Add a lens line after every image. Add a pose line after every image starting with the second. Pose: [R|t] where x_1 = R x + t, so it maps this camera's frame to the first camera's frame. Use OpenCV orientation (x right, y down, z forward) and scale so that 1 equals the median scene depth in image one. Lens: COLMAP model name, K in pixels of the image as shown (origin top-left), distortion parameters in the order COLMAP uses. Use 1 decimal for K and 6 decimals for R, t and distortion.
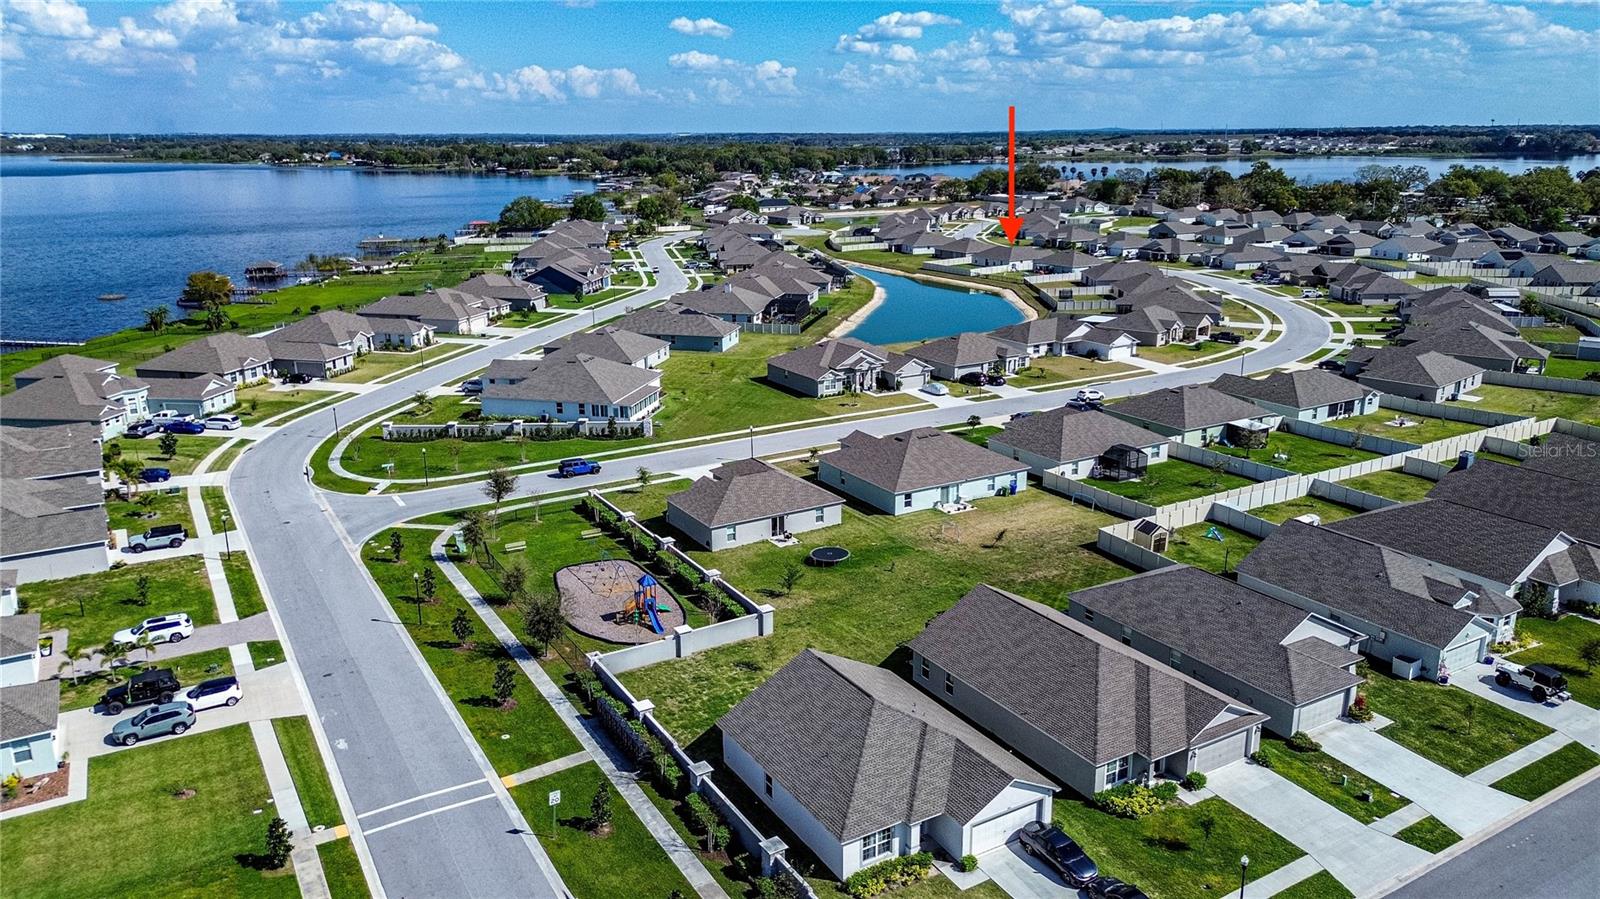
lens RADIAL K [[1141.2, 0, 807.2], [0, 1141.2, 453.3], [0, 0, 1]] dist [0.093017, -0.078222]
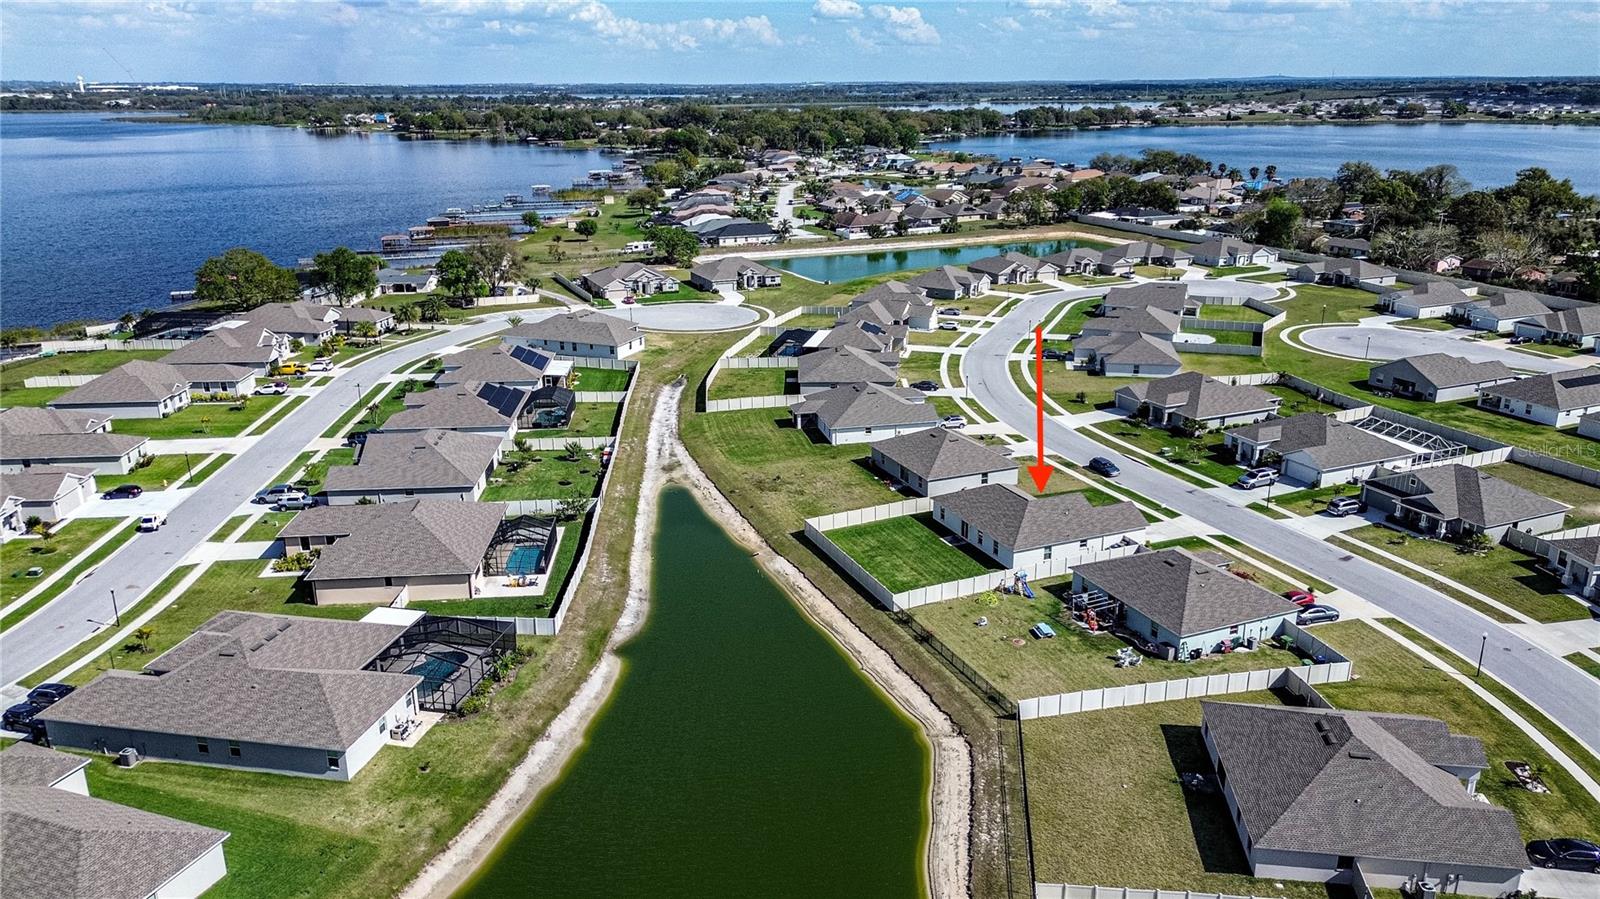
lens RADIAL K [[1141.2, 0, 807.2], [0, 1141.2, 453.3], [0, 0, 1]] dist [0.093017, -0.078222]
pose [[0.993185, 0.037746, -0.110270, 0.077286], [-0.033256, 0.998552, 0.042283, -0.110617], [0.111707, -0.038328, 0.993002, 0.321222]]
